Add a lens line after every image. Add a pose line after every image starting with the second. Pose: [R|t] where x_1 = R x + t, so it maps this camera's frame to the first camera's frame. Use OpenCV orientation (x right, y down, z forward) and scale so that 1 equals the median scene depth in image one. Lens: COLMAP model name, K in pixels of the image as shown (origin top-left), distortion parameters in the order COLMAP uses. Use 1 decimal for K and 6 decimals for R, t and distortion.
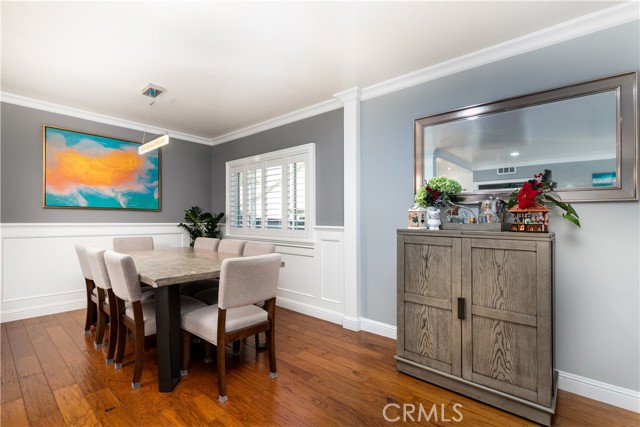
lens RADIAL K [[292.9, 0, 323.5], [0, 292.9, 217.4], [0, 0, 1]] dist [0.000607, -0.000072]
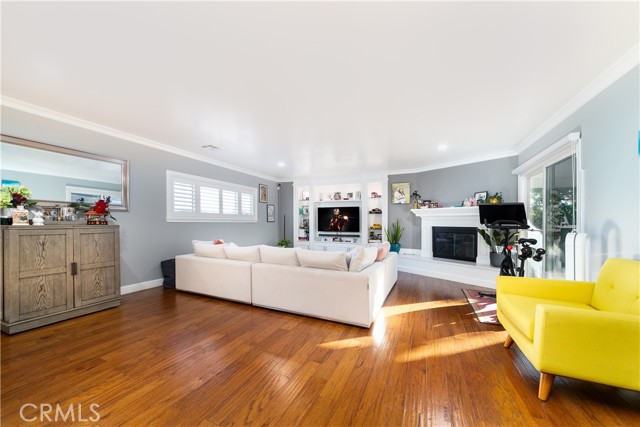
lens RADIAL K [[242.0, 0, 312.4], [0, 242.0, 219.7], [0, 0, 1]] dist [0.012696, -0.000012]
pose [[-0.249270, 0.004835, 0.968422, -0.718944], [-0.008337, 0.999940, -0.007139, 0.007590], [-0.968398, -0.009853, -0.249214, -0.009759]]
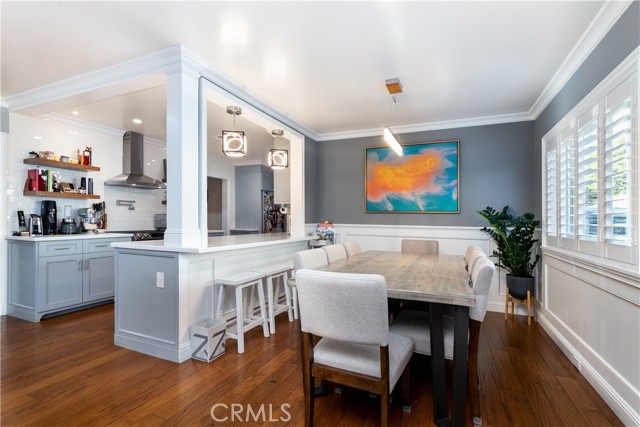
lens RADIAL K [[292.9, 0, 321.1], [0, 292.9, 224.5], [0, 0, 1]] dist [0.000607, -0.000072]
pose [[0.288490, 0.013204, -0.957392, 0.219031], [-0.005384, 0.999911, 0.012169, 0.005235], [0.957468, 0.001644, 0.288536, 0.419703]]
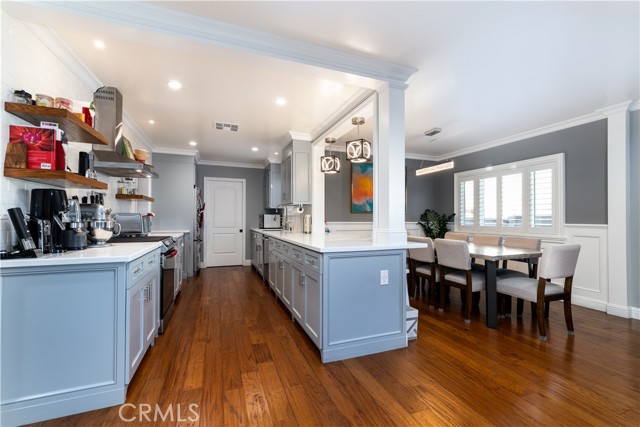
lens RADIAL K [[271.2, 0, 320.5], [0, 271.2, 217.8], [0, 0, 1]] dist [-0.003938, -0.000465]
pose [[0.874414, -0.006847, -0.485133, -0.355350], [0.007370, 0.999972, -0.000829, -0.001932], [0.485125, -0.002851, 0.874440, -0.401490]]
